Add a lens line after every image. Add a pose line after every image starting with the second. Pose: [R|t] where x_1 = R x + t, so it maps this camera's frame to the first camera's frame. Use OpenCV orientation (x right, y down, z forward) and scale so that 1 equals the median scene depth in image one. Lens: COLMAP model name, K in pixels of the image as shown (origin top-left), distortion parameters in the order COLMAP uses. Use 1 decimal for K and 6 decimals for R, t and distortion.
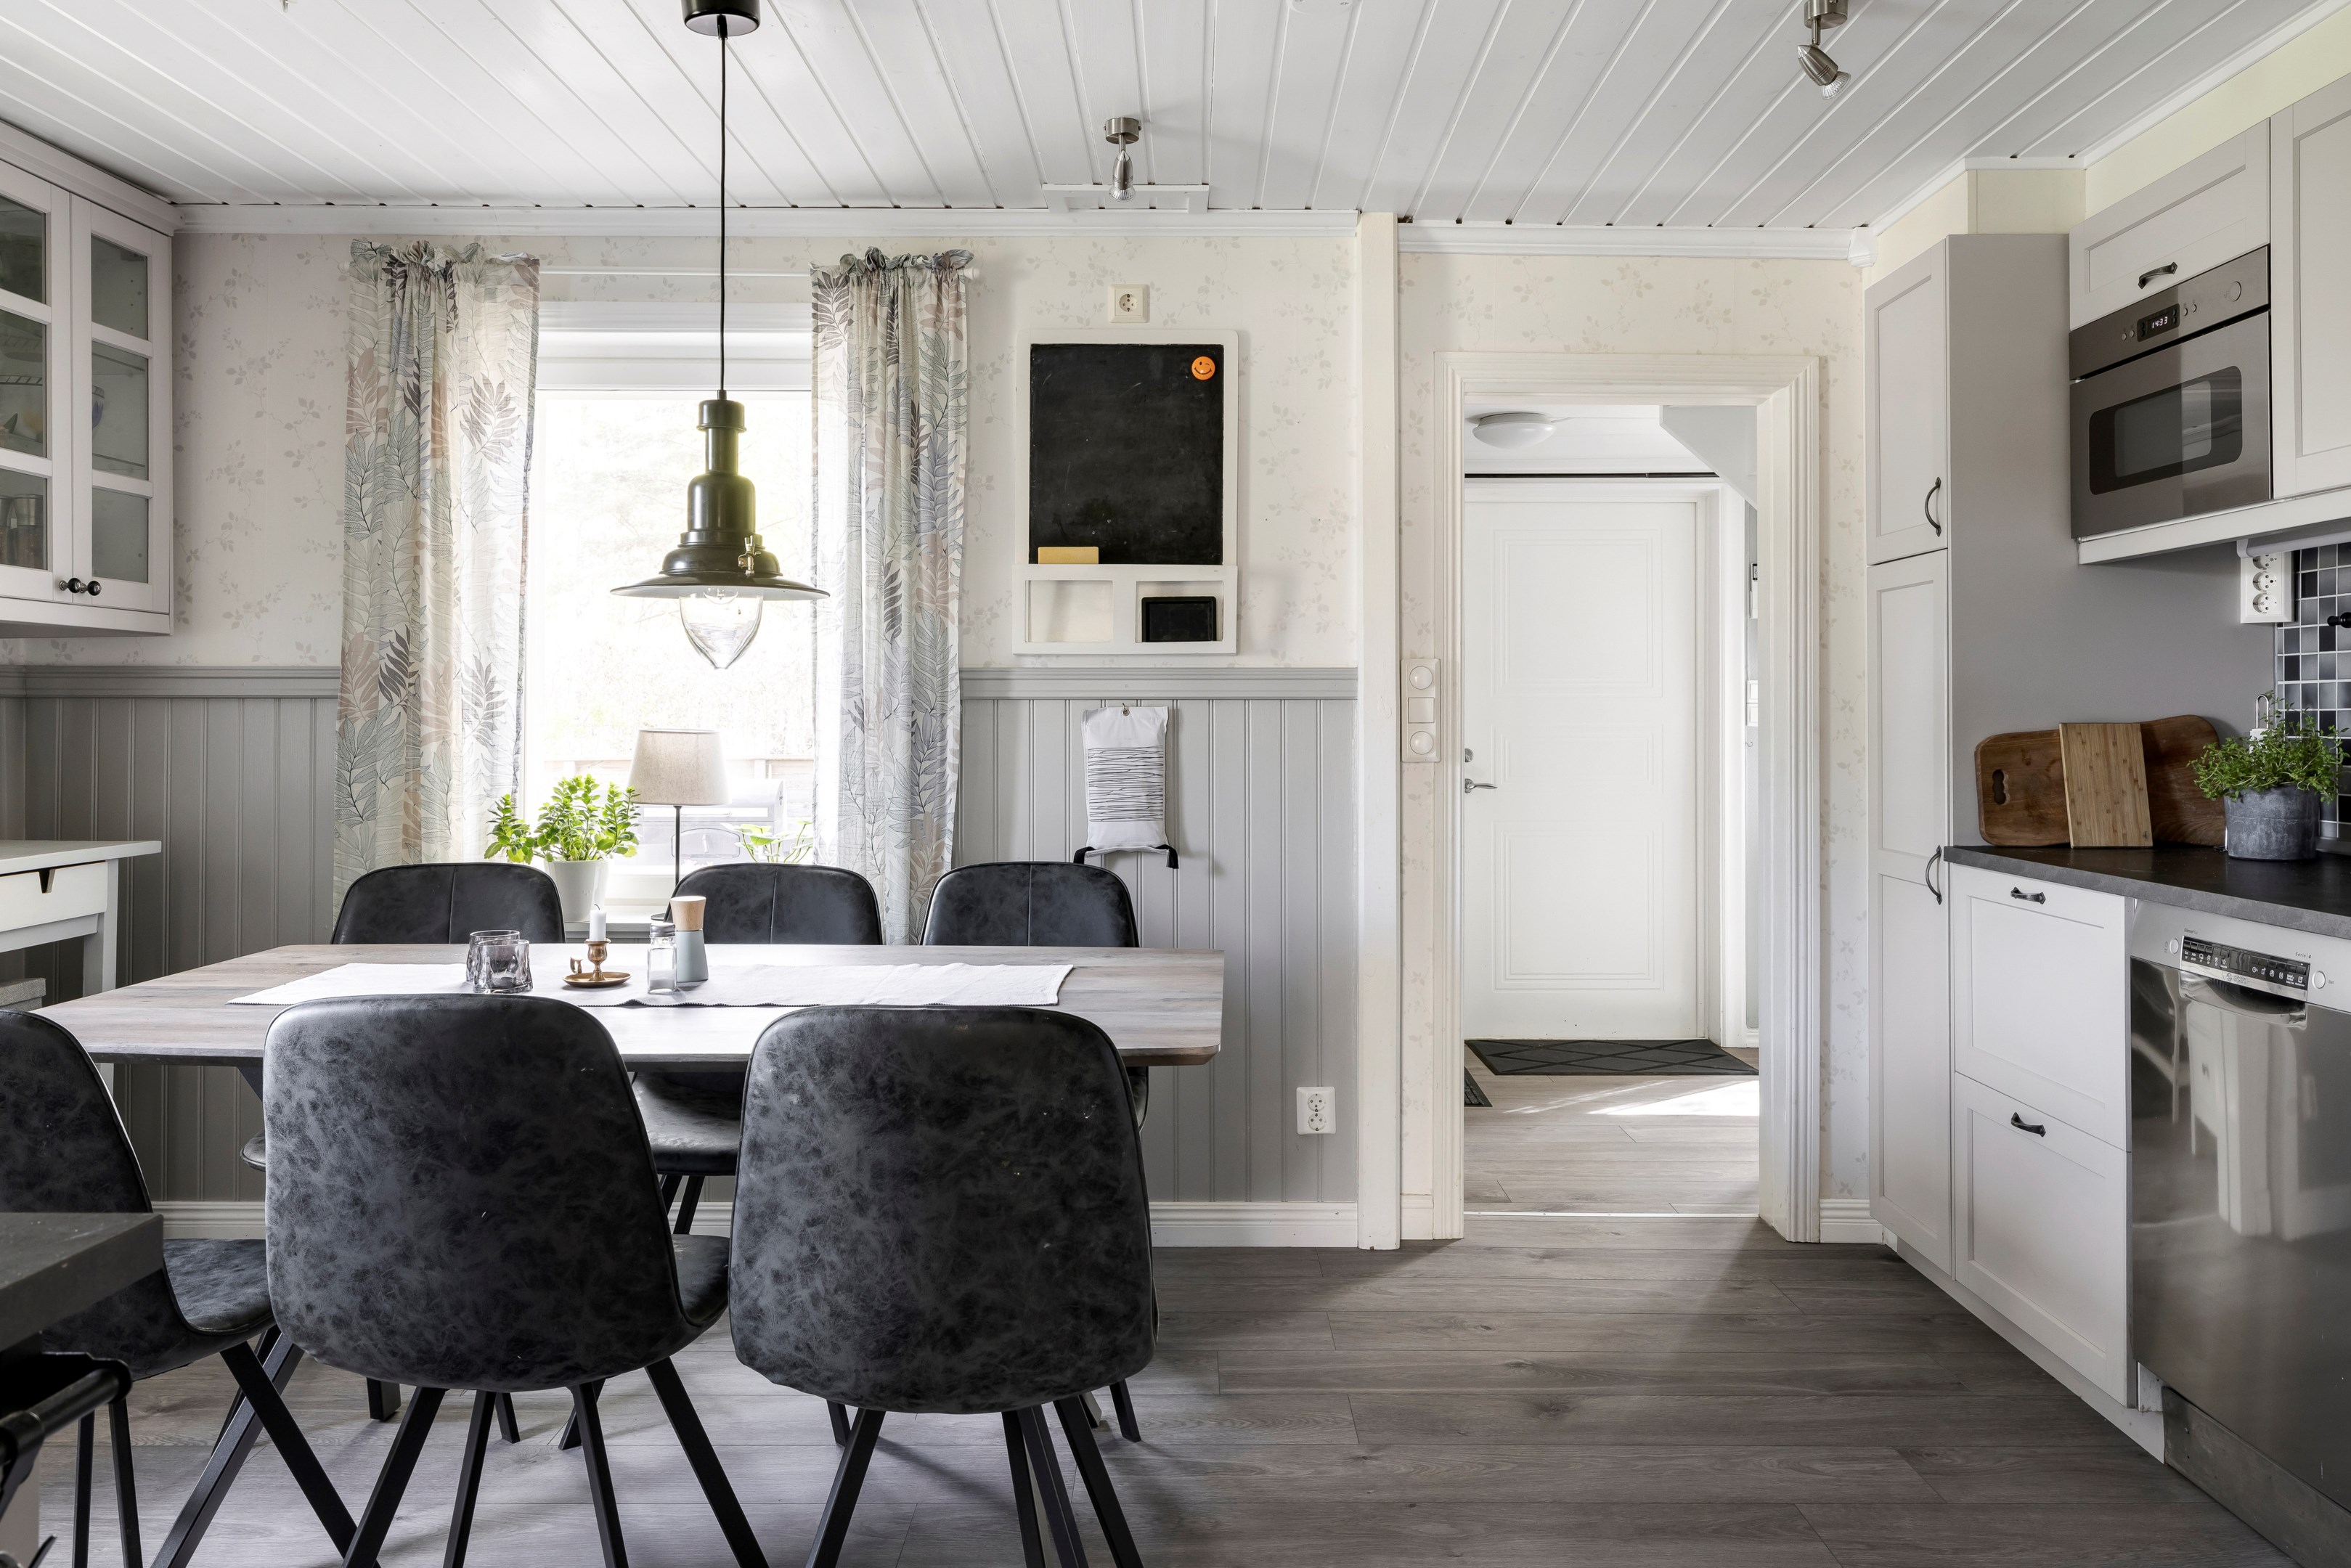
lens RADIAL K [[1650.3, 0, 1192.7], [0, 1650.3, 702.9], [0, 0, 1]] dist [-0.011095, -0.003089]
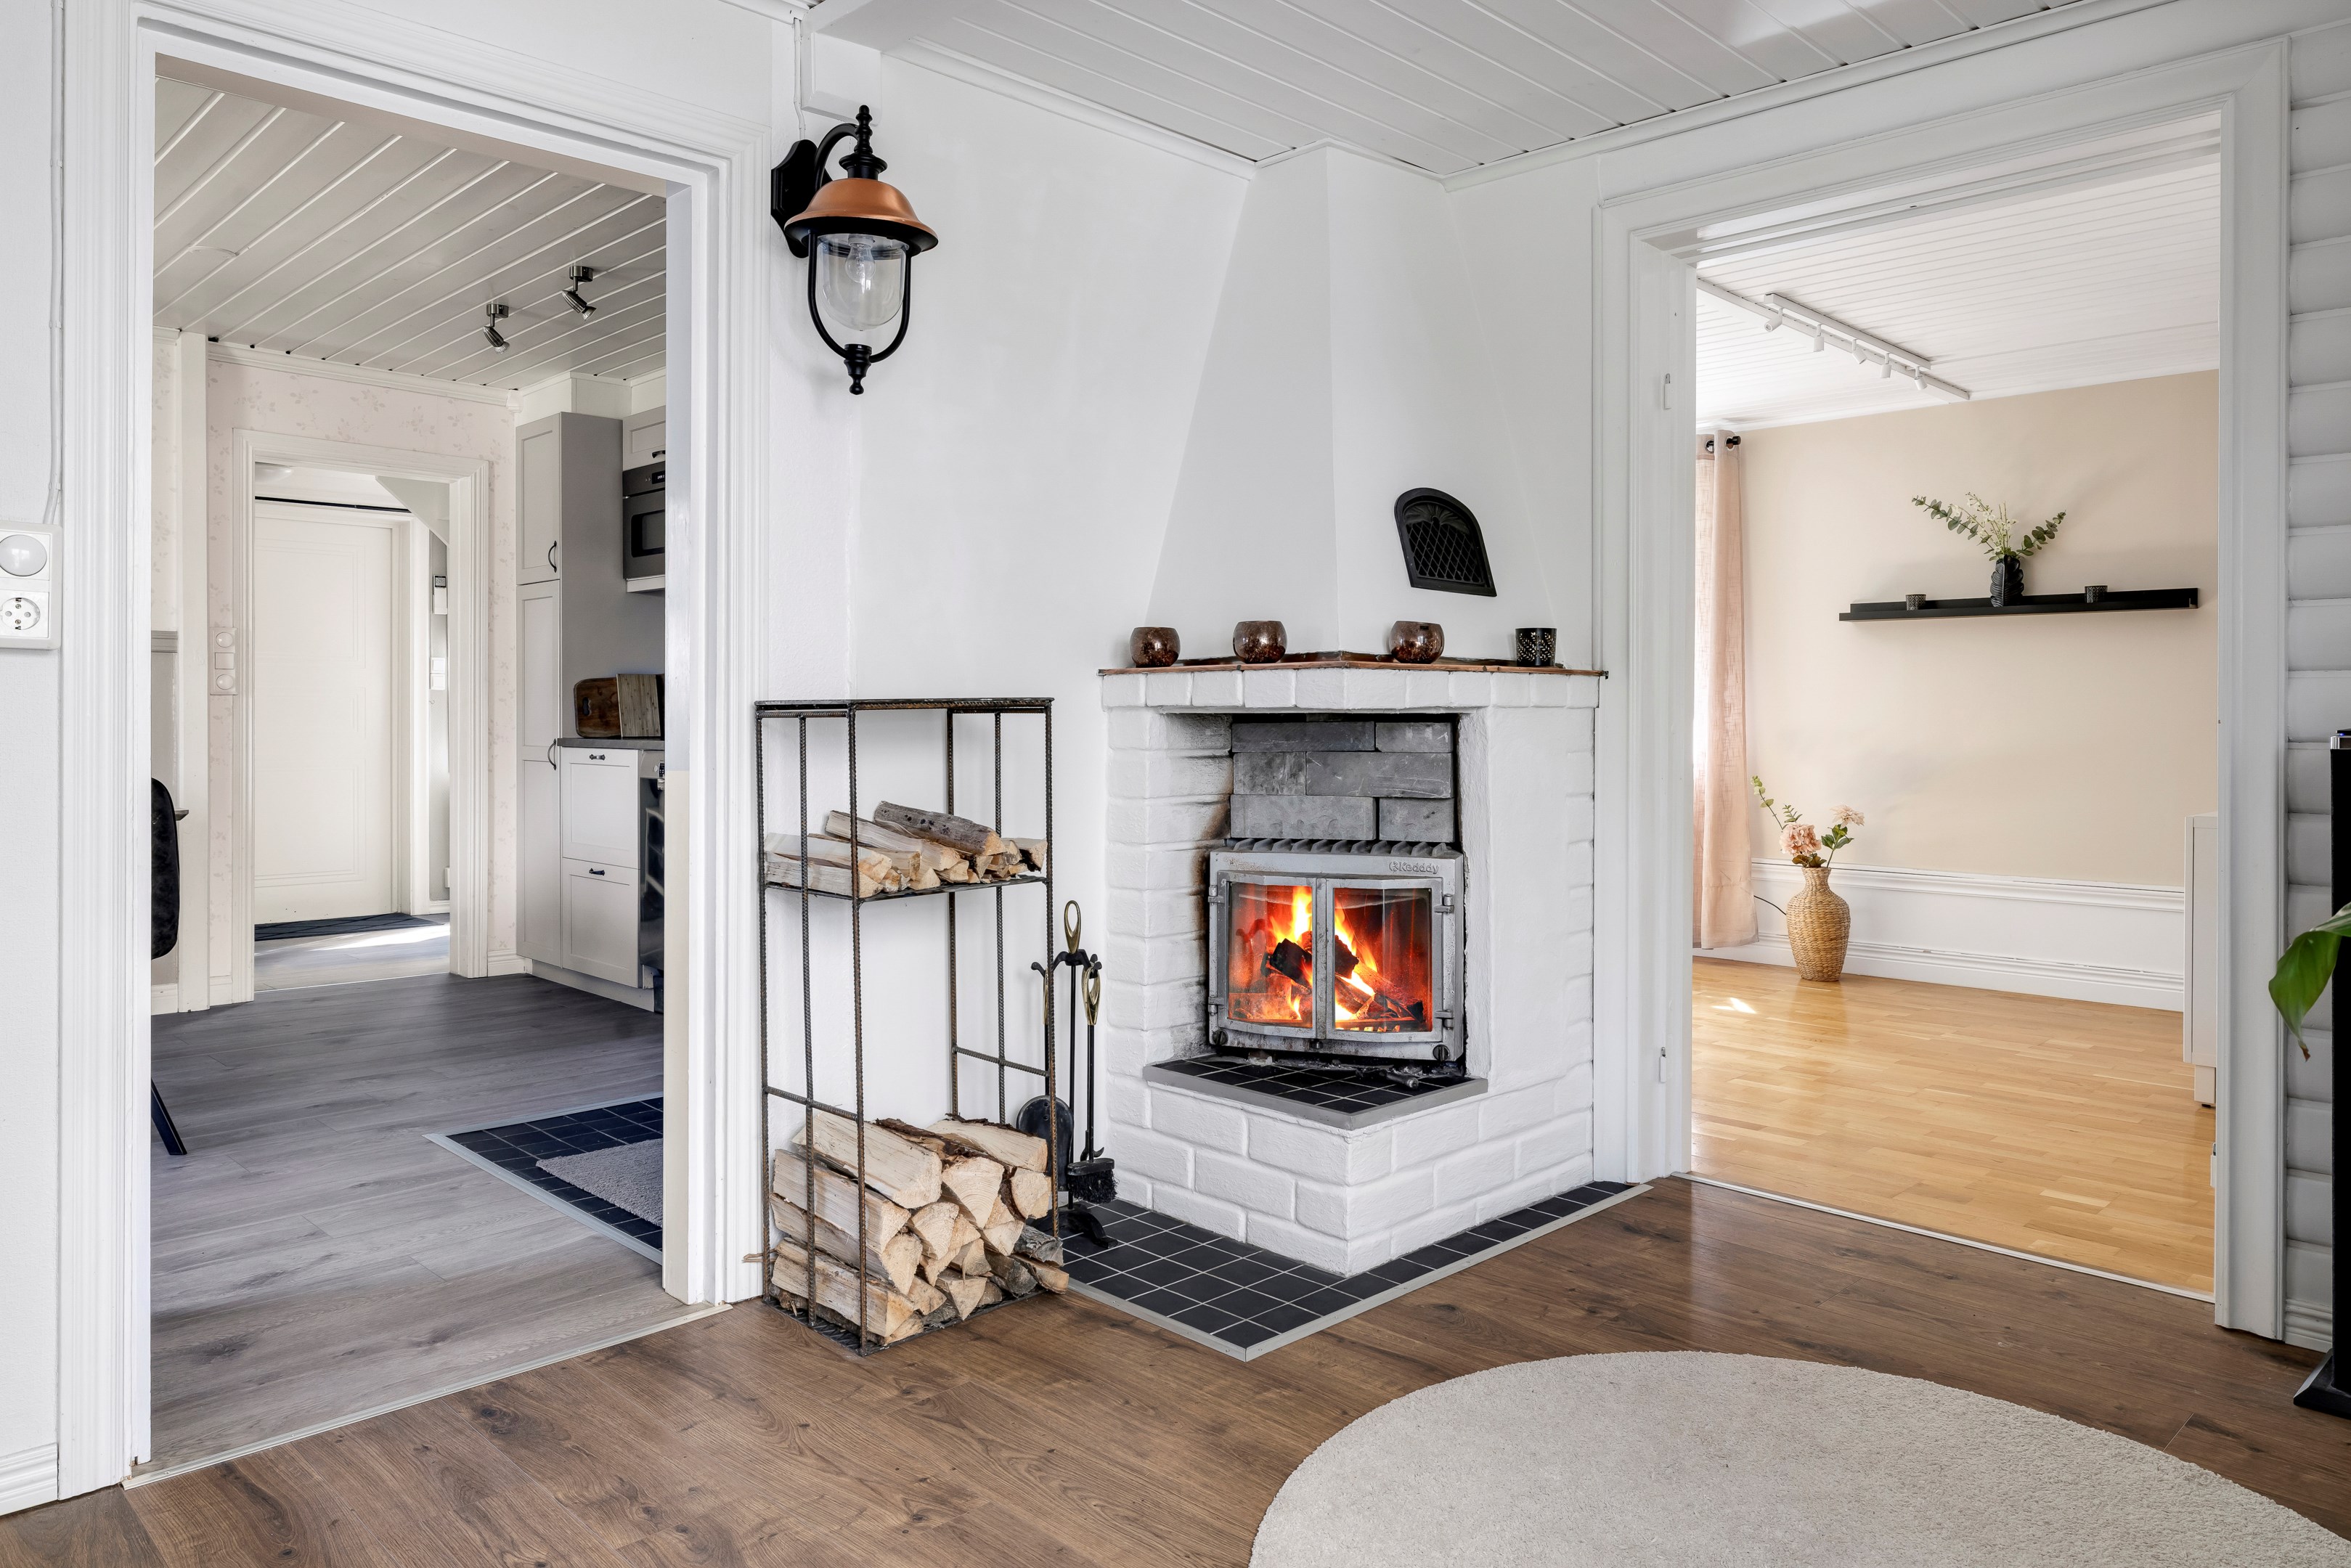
lens RADIAL K [[1518.0, 0, 1172.3], [0, 1518.0, 728.6], [0, 0, 1]] dist [-0.004666, -0.003004]
pose [[0.699256, -0.003306, 0.714864, -0.248879], [-0.009090, 0.999867, 0.013516, 0.039630], [-0.714814, -0.015949, 0.699133, -0.610444]]
